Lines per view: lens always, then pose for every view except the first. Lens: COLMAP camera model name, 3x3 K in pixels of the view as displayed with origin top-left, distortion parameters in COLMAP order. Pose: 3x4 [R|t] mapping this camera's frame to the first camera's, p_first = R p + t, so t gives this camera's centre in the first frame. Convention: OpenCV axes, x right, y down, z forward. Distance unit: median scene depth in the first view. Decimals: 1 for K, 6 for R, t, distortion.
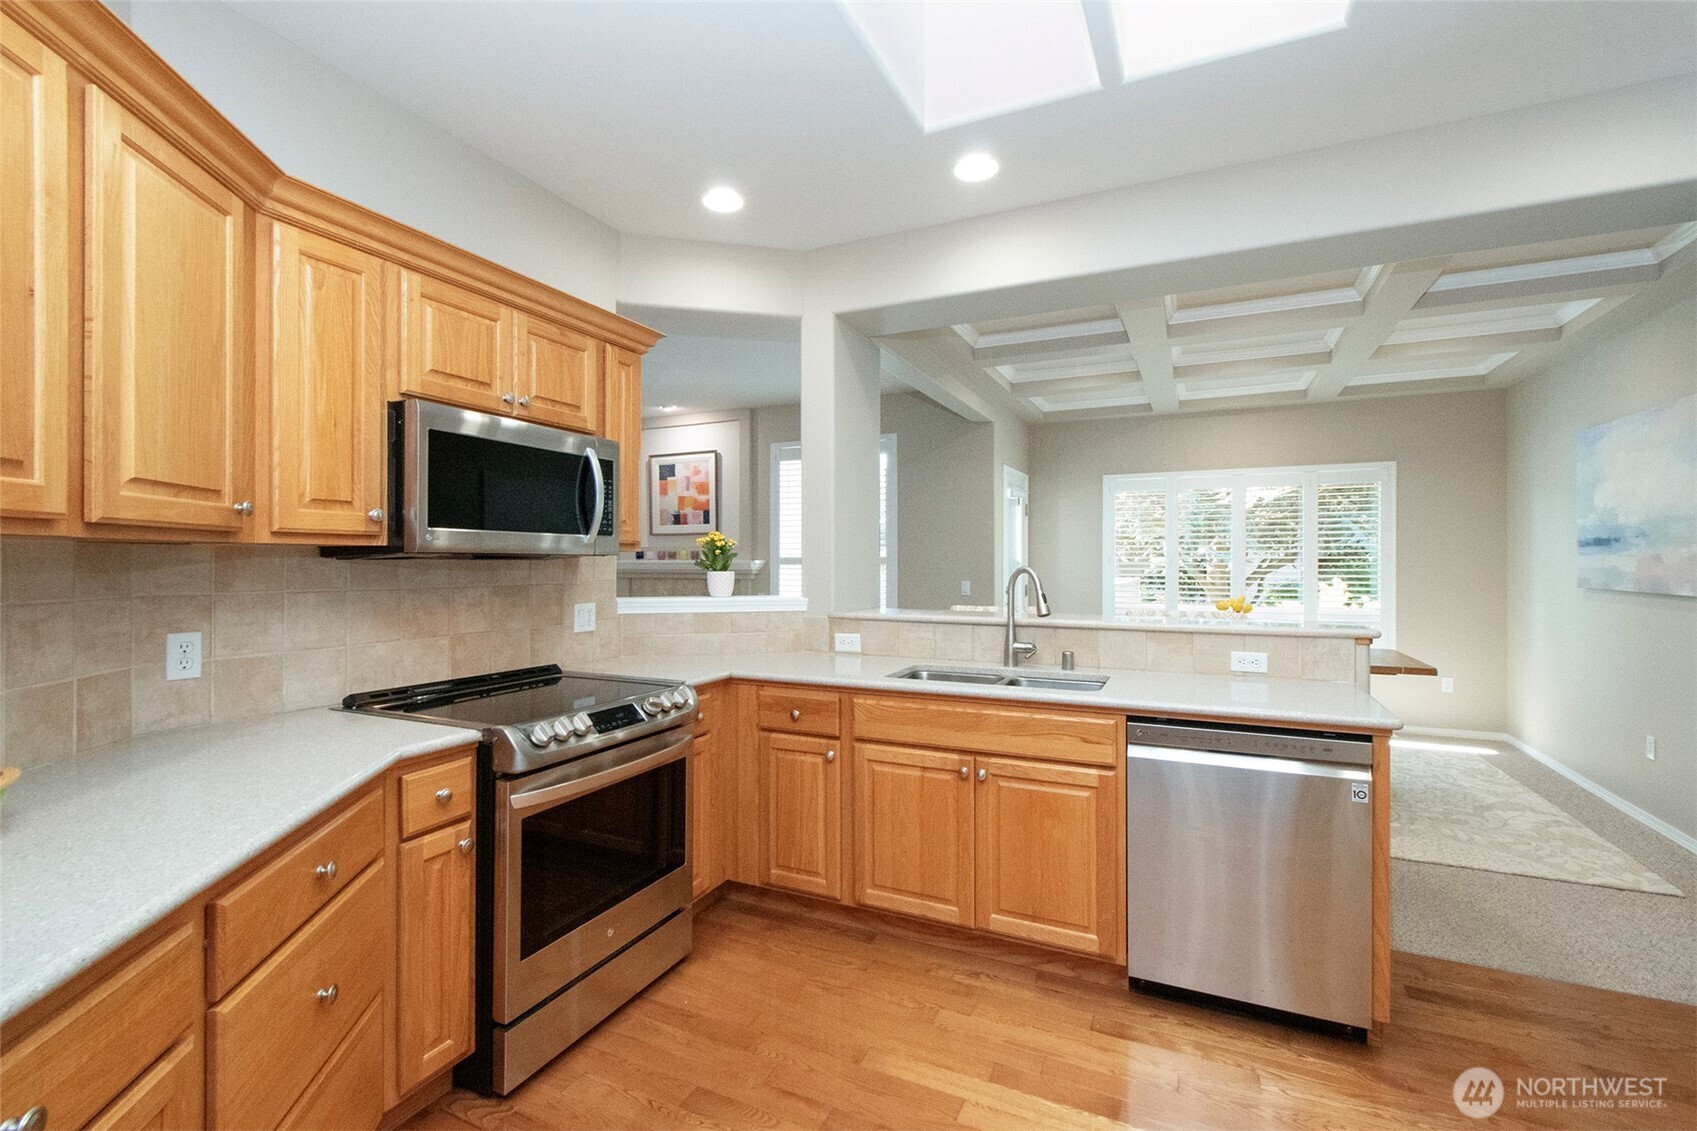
lens RADIAL K [[755.8, 0, 839.9], [0, 755.8, 561.7], [0, 0, 1]] dist [0.000903, -0.000008]
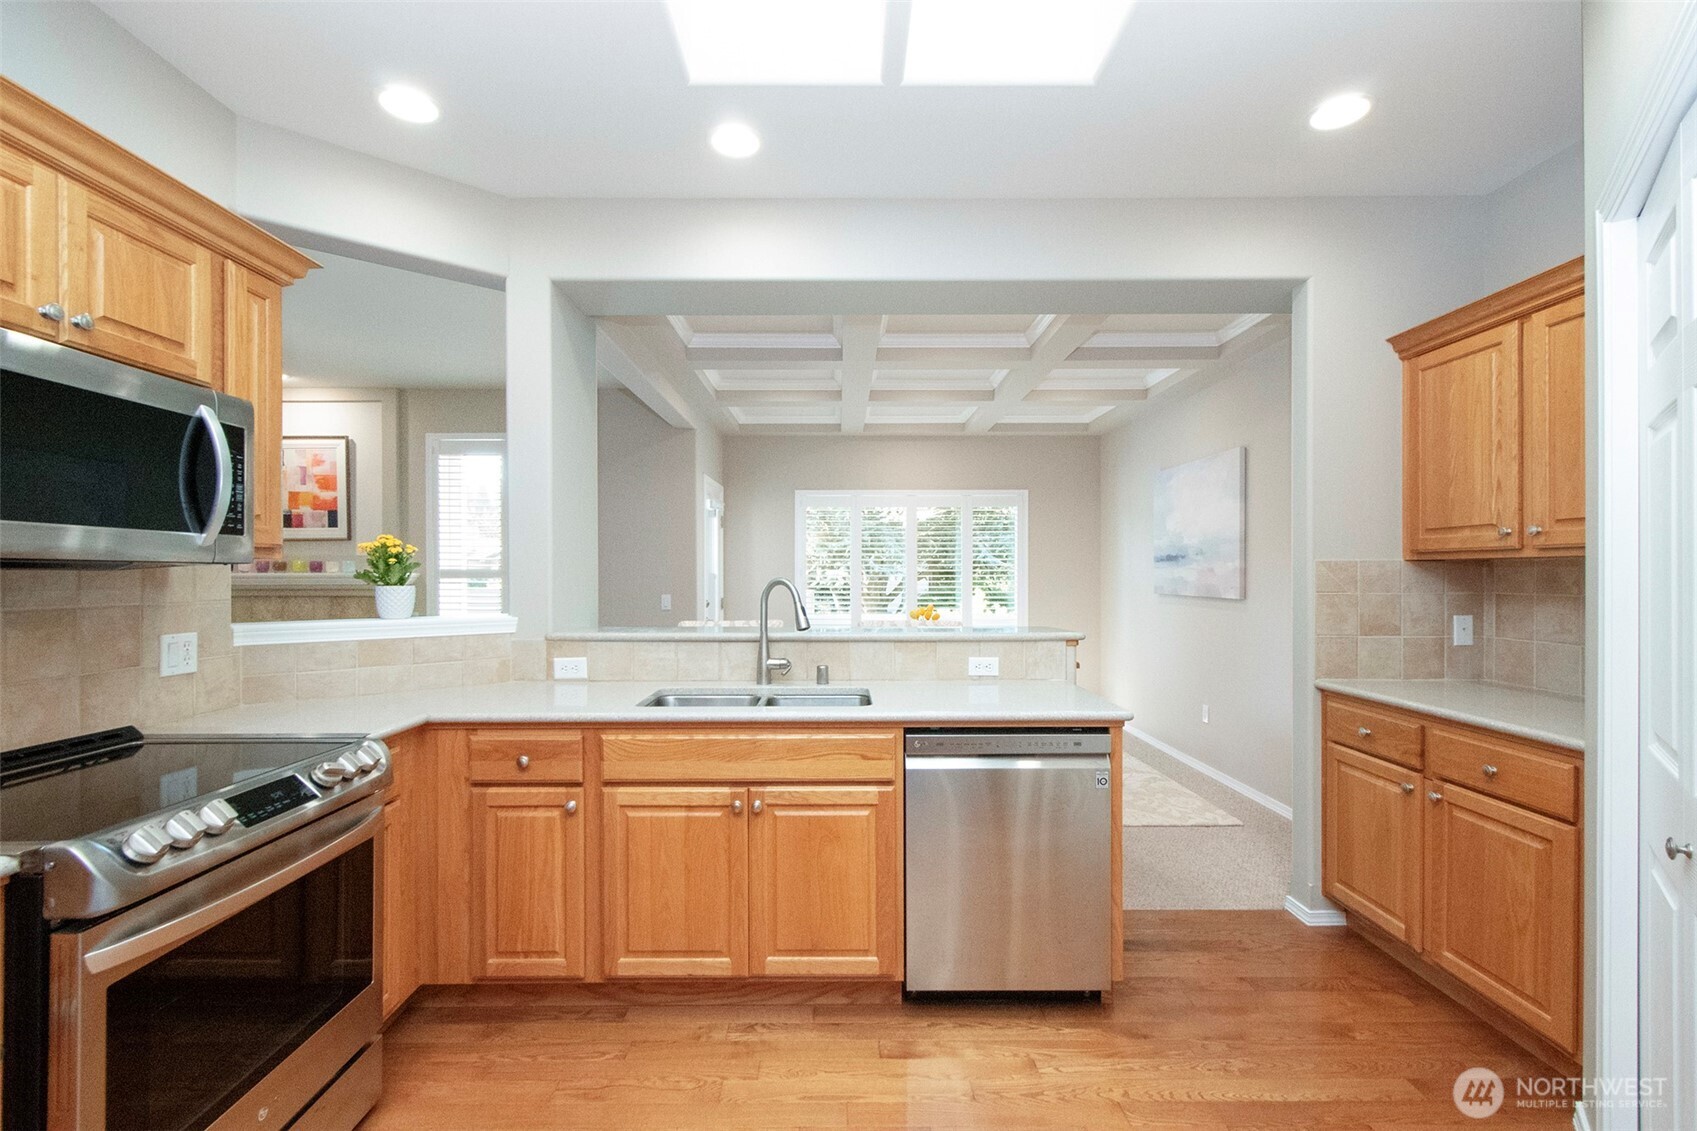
lens RADIAL K [[755.8, 0, 848.4], [0, 755.8, 576.5], [0, 0, 1]] dist [0.000903, -0.000008]
pose [[0.900017, -0.002532, 0.435847, -0.096378], [0.001745, 0.999996, 0.002206, 0.002801], [-0.435850, -0.001225, 0.900018, 0.119591]]
